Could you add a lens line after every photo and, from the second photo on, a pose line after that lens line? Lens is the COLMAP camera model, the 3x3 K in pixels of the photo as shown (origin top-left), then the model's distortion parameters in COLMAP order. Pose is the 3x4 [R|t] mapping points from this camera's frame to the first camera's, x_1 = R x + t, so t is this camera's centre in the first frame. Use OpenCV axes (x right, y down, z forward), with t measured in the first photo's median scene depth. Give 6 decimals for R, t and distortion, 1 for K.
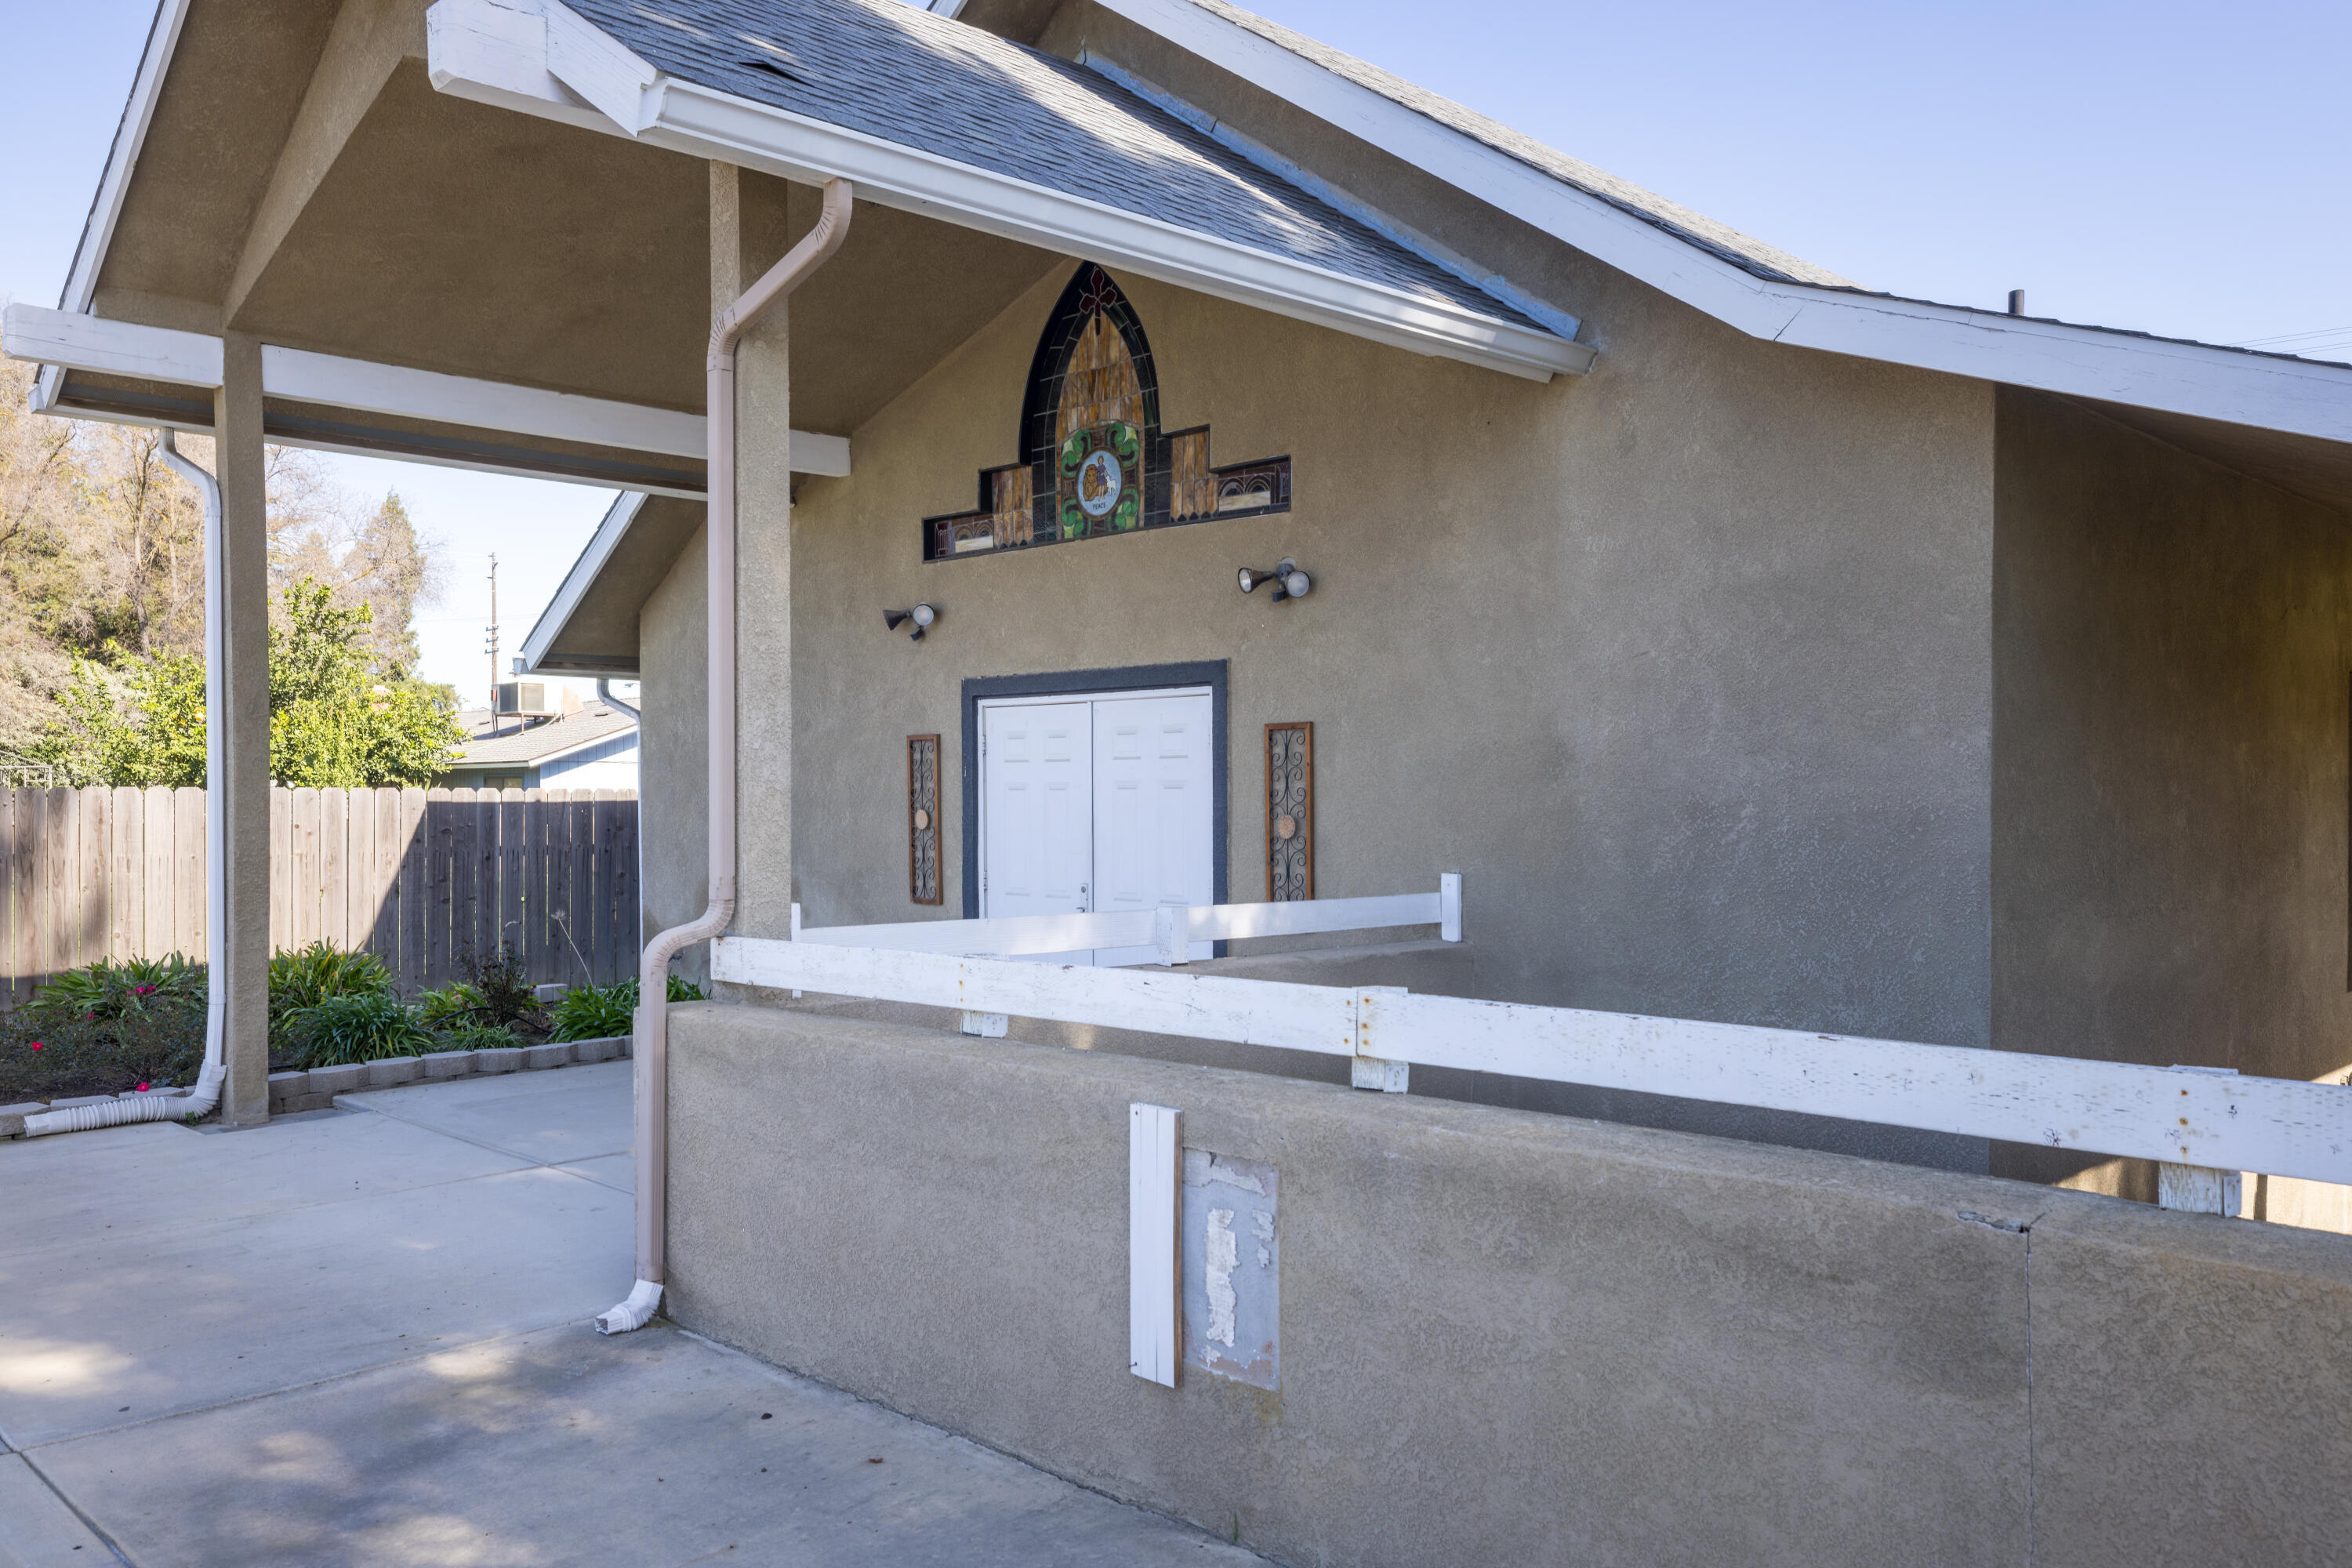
lens RADIAL K [[1830.6, 0, 1177.9], [0, 1830.6, 785.7], [0, 0, 1]] dist [-0.007024, -0.008139]
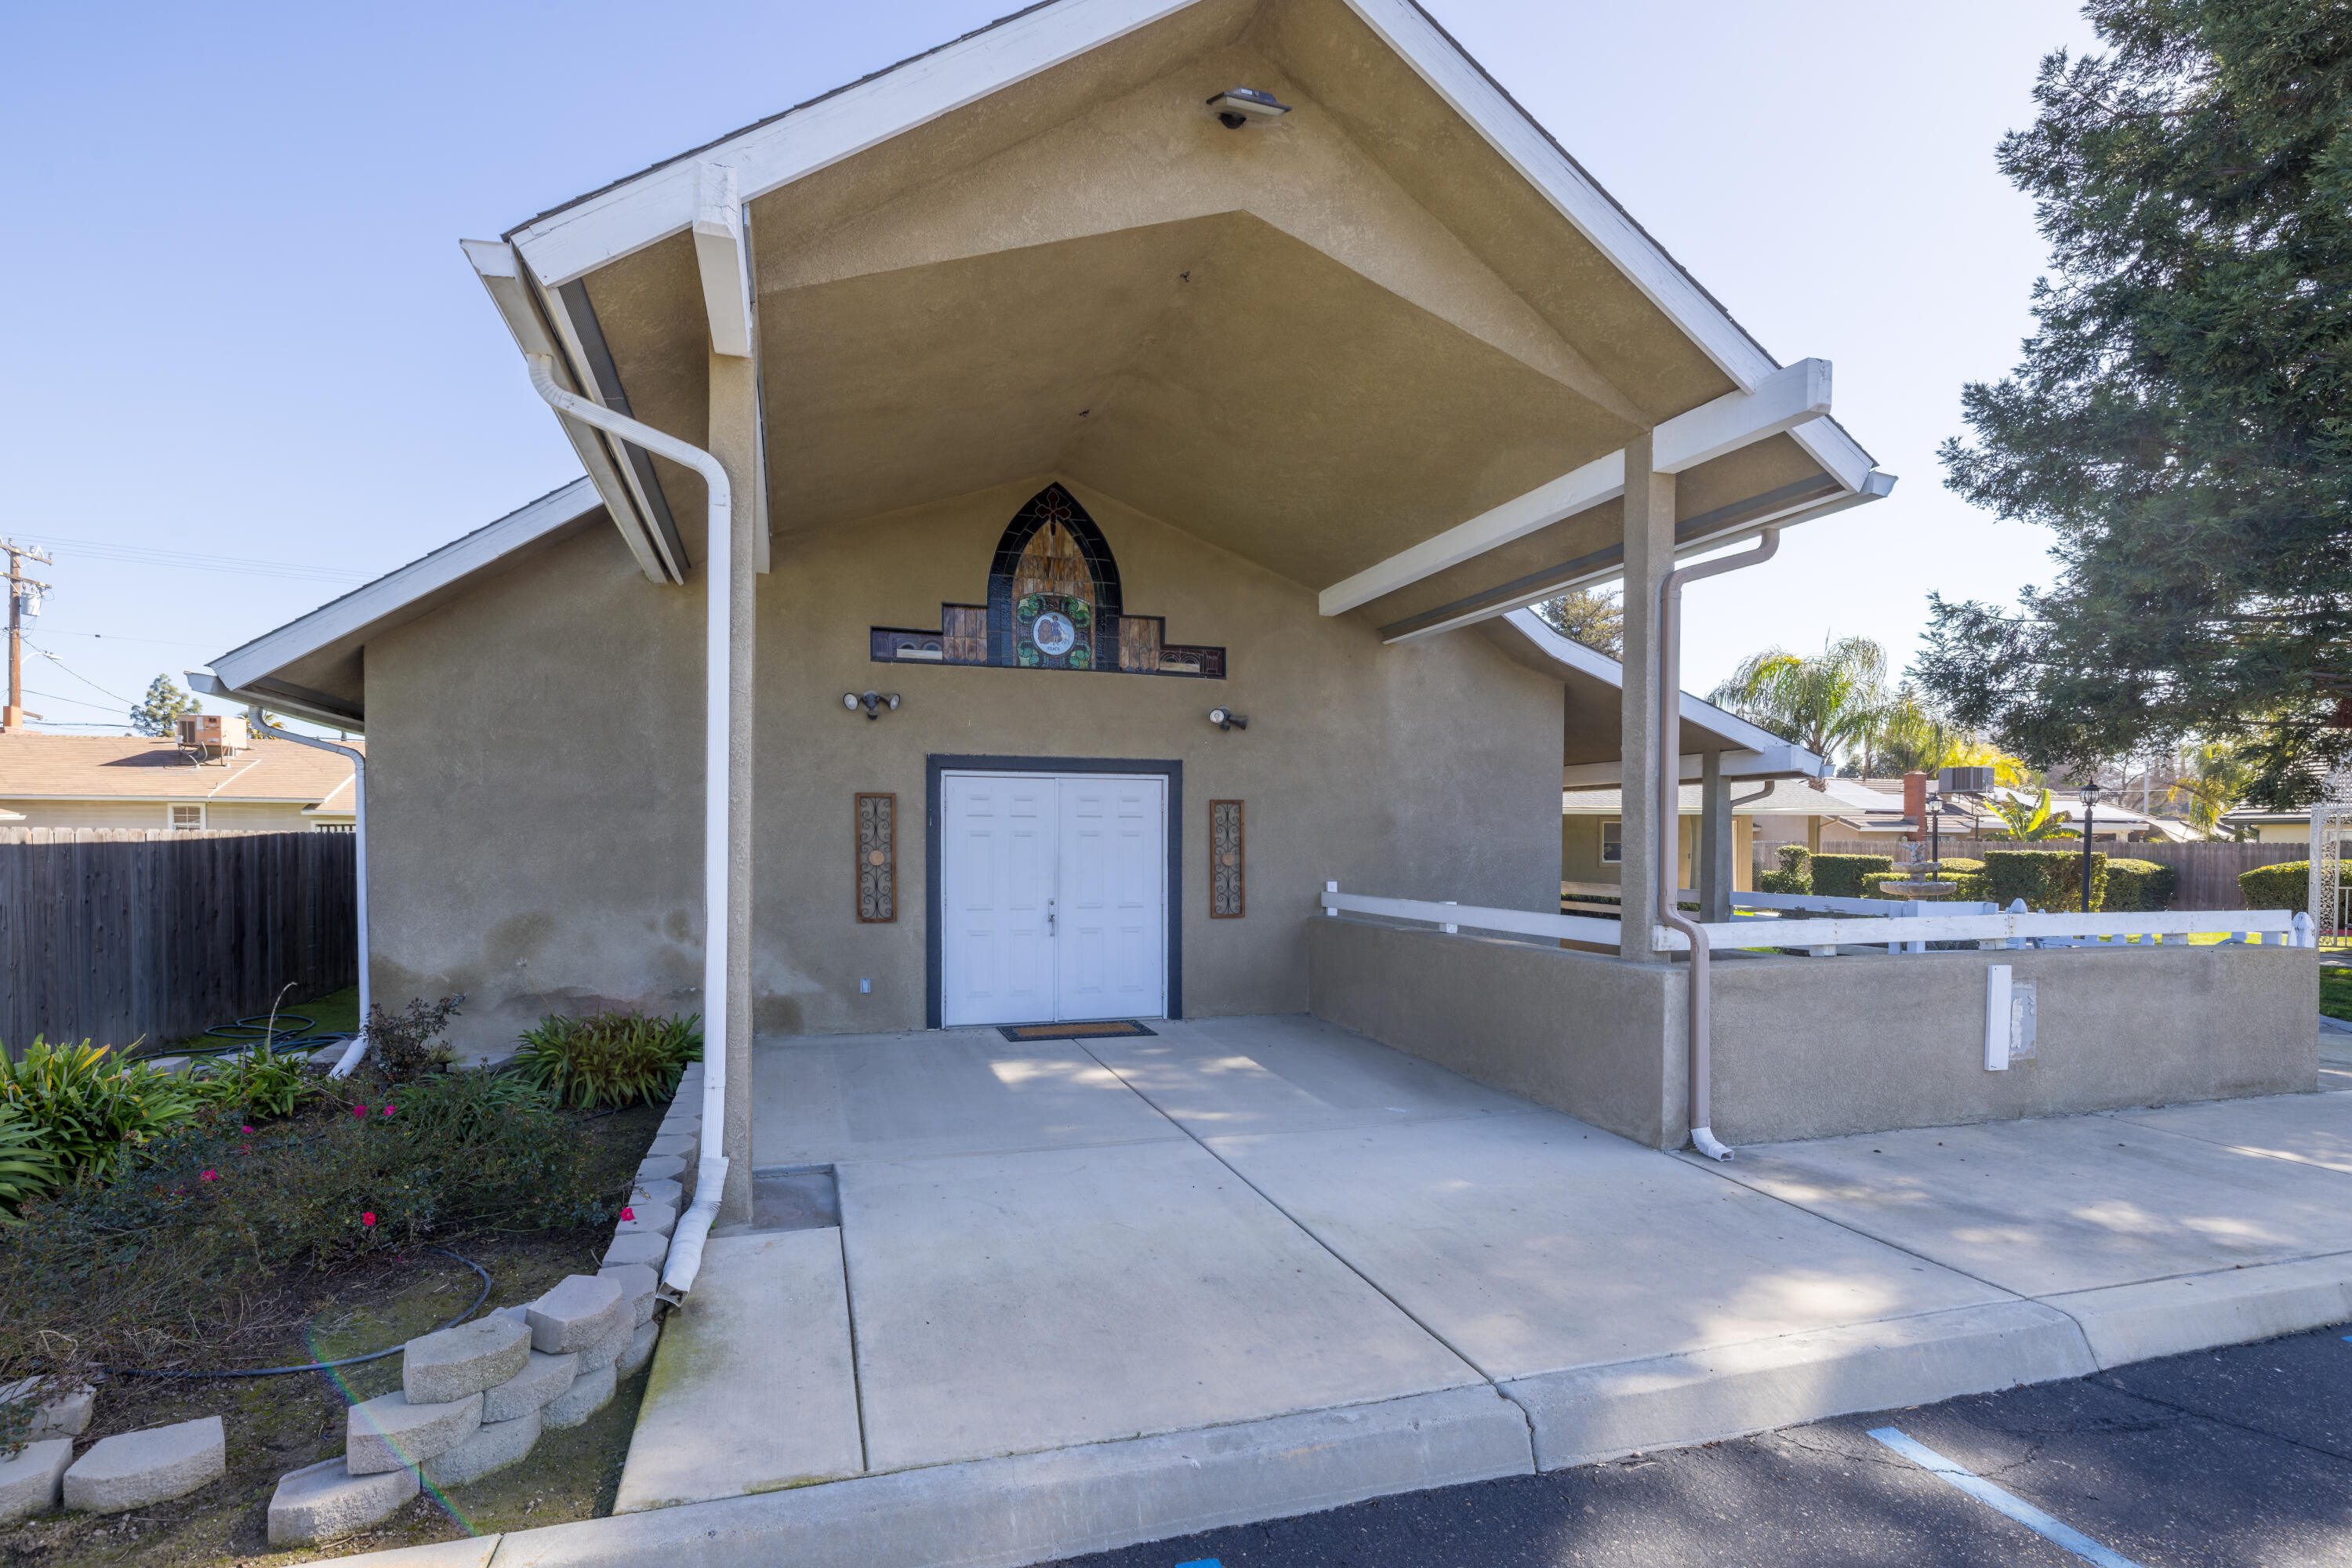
lens RADIAL K [[994.0, 0, 1148.2], [0, 994.0, 842.5], [0, 0, 1]] dist [0.000396, 0.000976]
pose [[0.498612, -0.000358, 0.866825, -0.752432], [-0.009720, 0.999935, 0.006004, 0.001541], [-0.866771, -0.011420, 0.498576, 0.548146]]
